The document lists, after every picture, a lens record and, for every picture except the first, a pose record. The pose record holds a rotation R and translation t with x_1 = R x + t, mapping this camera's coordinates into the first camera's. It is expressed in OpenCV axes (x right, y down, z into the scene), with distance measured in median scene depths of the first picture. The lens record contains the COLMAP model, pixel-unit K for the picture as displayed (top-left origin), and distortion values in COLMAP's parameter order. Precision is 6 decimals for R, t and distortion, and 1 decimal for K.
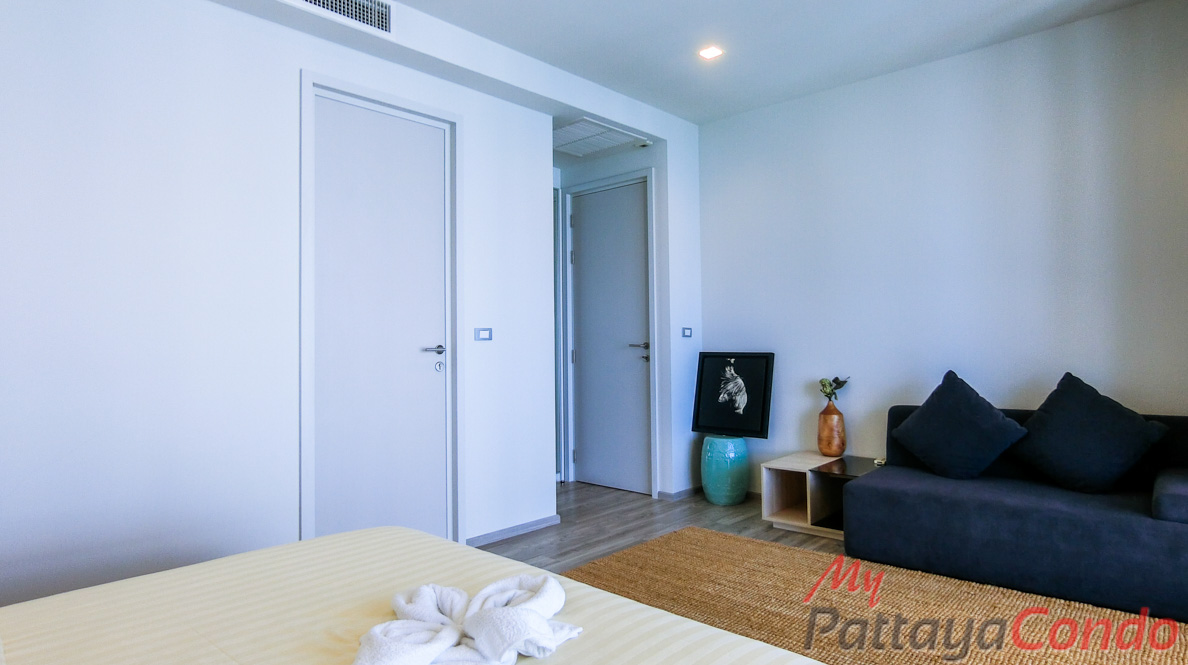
lens RADIAL K [[671.5, 0, 594.4], [0, 671.5, 327.8], [0, 0, 1]] dist [-0.014725, -0.000634]
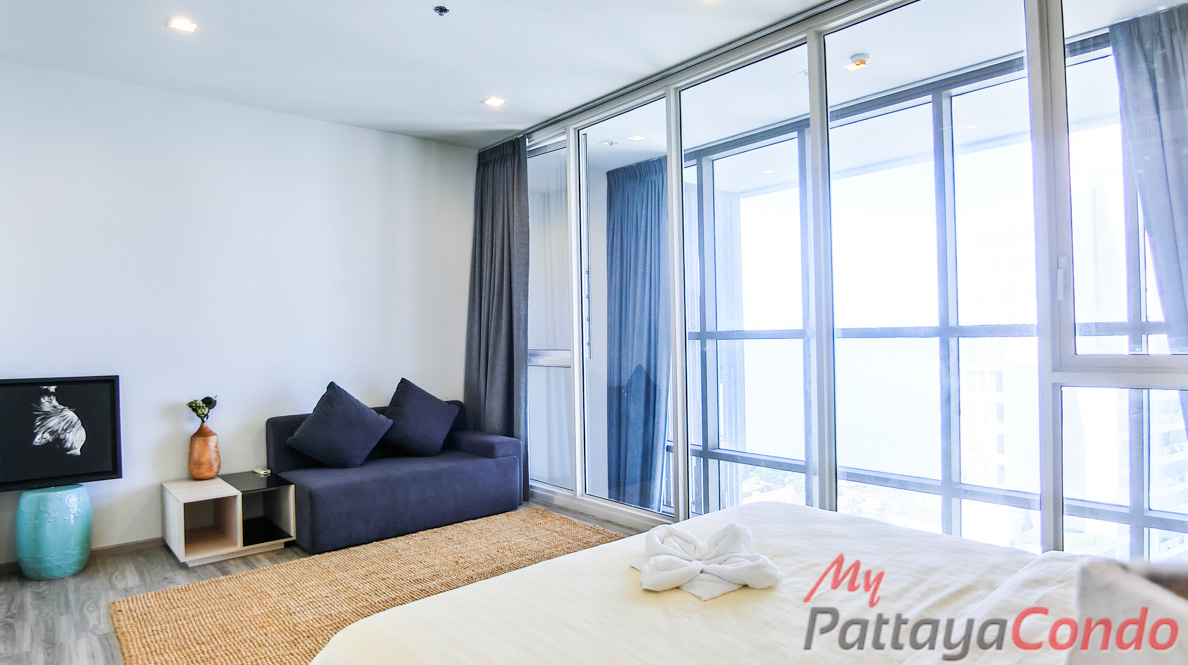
lens RADIAL K [[666.3, 0, 579.5], [0, 666.3, 335.6], [0, 0, 1]] dist [-0.034553, -0.001272]
pose [[0.121152, 0.011283, 0.992570, -0.526849], [-0.003259, 0.999935, -0.010968, -0.006380], [-0.992629, -0.001906, 0.121181, 0.355509]]
